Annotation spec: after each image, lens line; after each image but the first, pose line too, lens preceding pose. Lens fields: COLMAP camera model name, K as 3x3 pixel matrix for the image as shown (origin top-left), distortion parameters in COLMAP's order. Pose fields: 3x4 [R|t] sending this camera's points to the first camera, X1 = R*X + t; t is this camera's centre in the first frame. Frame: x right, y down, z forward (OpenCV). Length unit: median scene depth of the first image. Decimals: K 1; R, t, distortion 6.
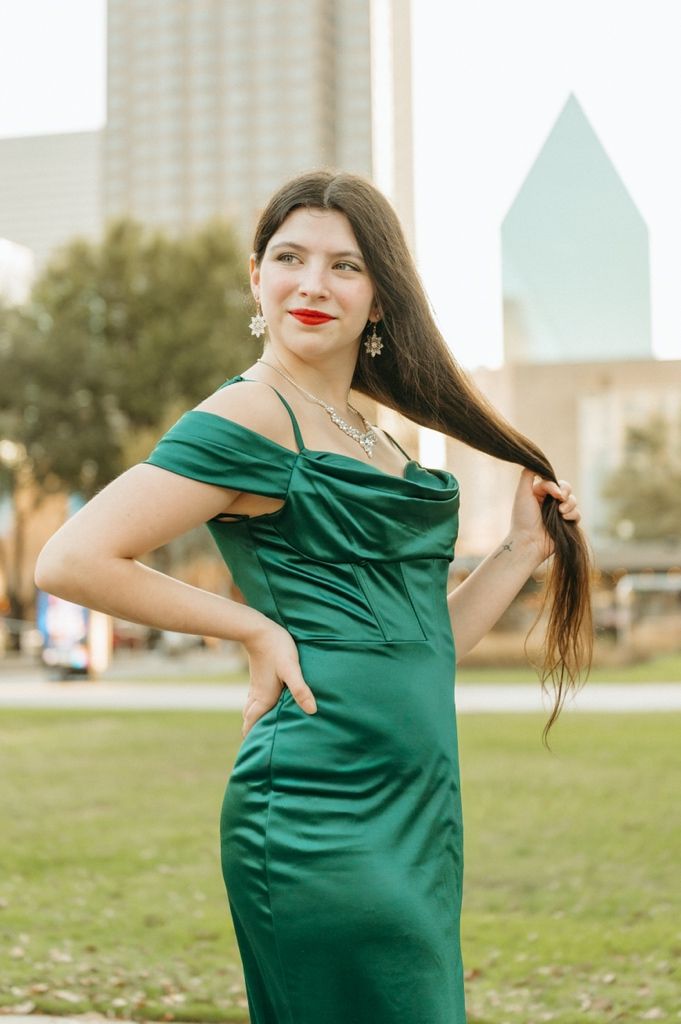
lens RADIAL K [[2101.7, 0, 340.5], [0, 2101.7, 447.0], [0, 0, 1]] dist [-0.254380, -0.047212]
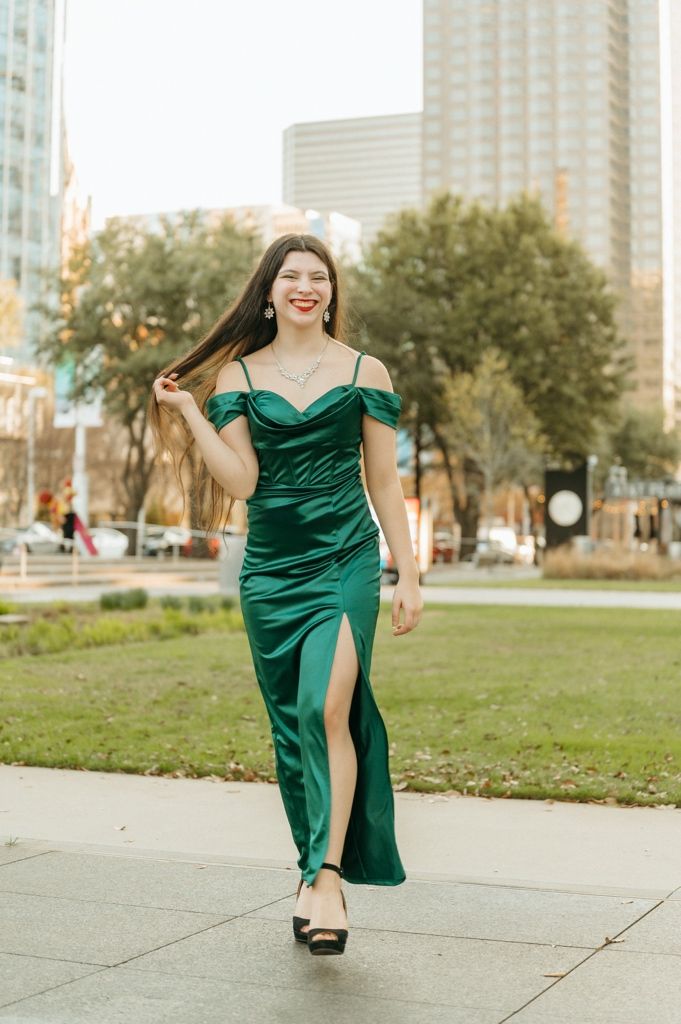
lens RADIAL K [[1823.9, 0, 373.7], [0, 1823.9, 512.5], [0, 0, 1]] dist [-0.226345, -0.144938]
pose [[0.990410, 0.016331, -0.137190, -0.006813], [-0.007141, 0.997713, 0.067212, 0.008589], [0.137974, -0.065588, 0.988262, -0.112079]]
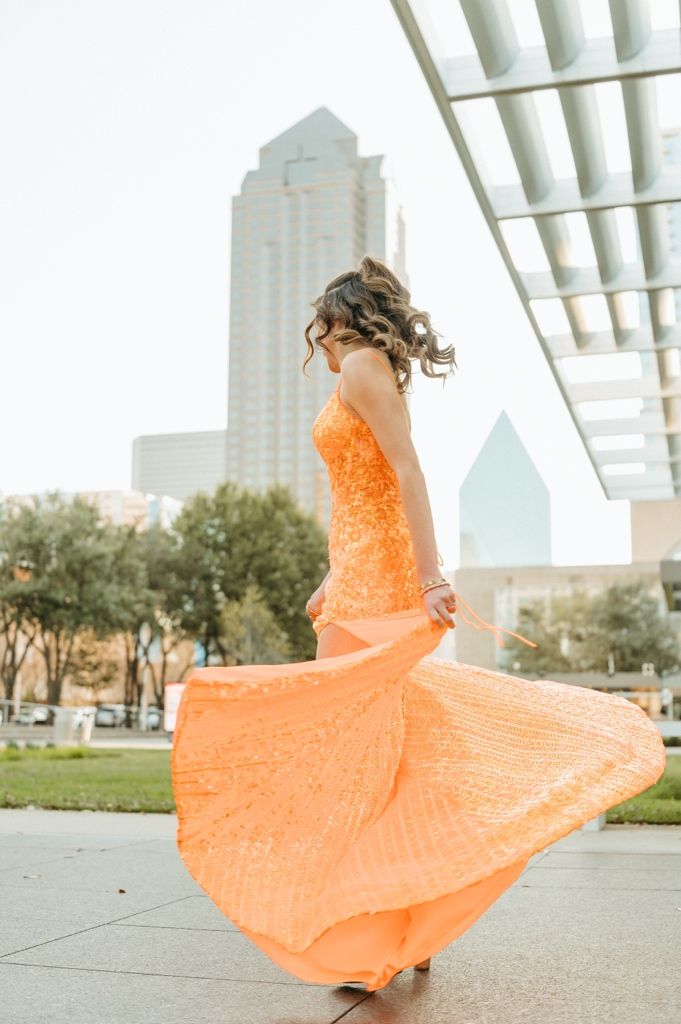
lens RADIAL K [[1248.0, 0, 348.4], [0, 1248.0, 511.3], [0, 0, 1]] dist [-0.046952, -0.038460]
pose [[0.999747, 0.011870, -0.019089, 0.113969], [-0.013505, 0.996034, -0.087942, 0.036987], [0.017970, 0.088178, 0.995943, -0.263574]]
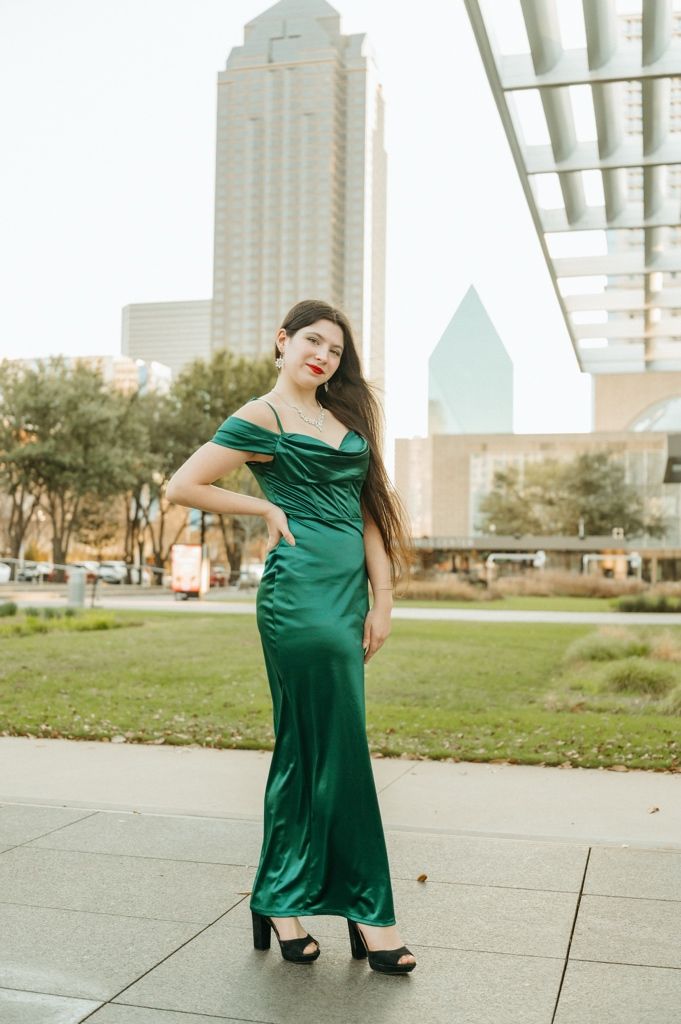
lens RADIAL K [[1150.2, 0, 340.5], [0, 1150.2, 512.0], [0, 0, 1]] dist [-0.047596, -0.017906]
pose [[0.999655, 0.026193, 0.001757, 0.006660], [-0.026231, 0.999280, 0.027412, 0.013704], [-0.001037, -0.027449, 0.999623, -0.055782]]
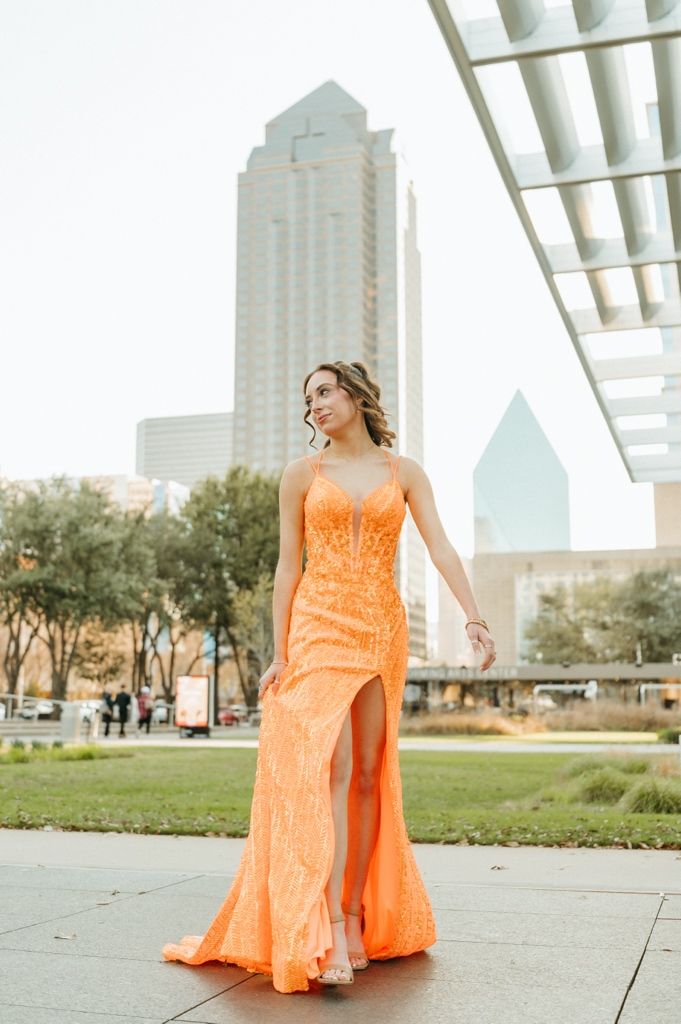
lens RADIAL K [[1281.9, 0, 321.5], [0, 1281.9, 464.6], [0, 0, 1]] dist [-0.032500, -0.011948]
pose [[0.998867, 0.005151, -0.047312, 0.084924], [-0.010413, 0.993694, -0.111643, 0.031400], [0.046439, 0.112009, 0.992621, -0.195026]]
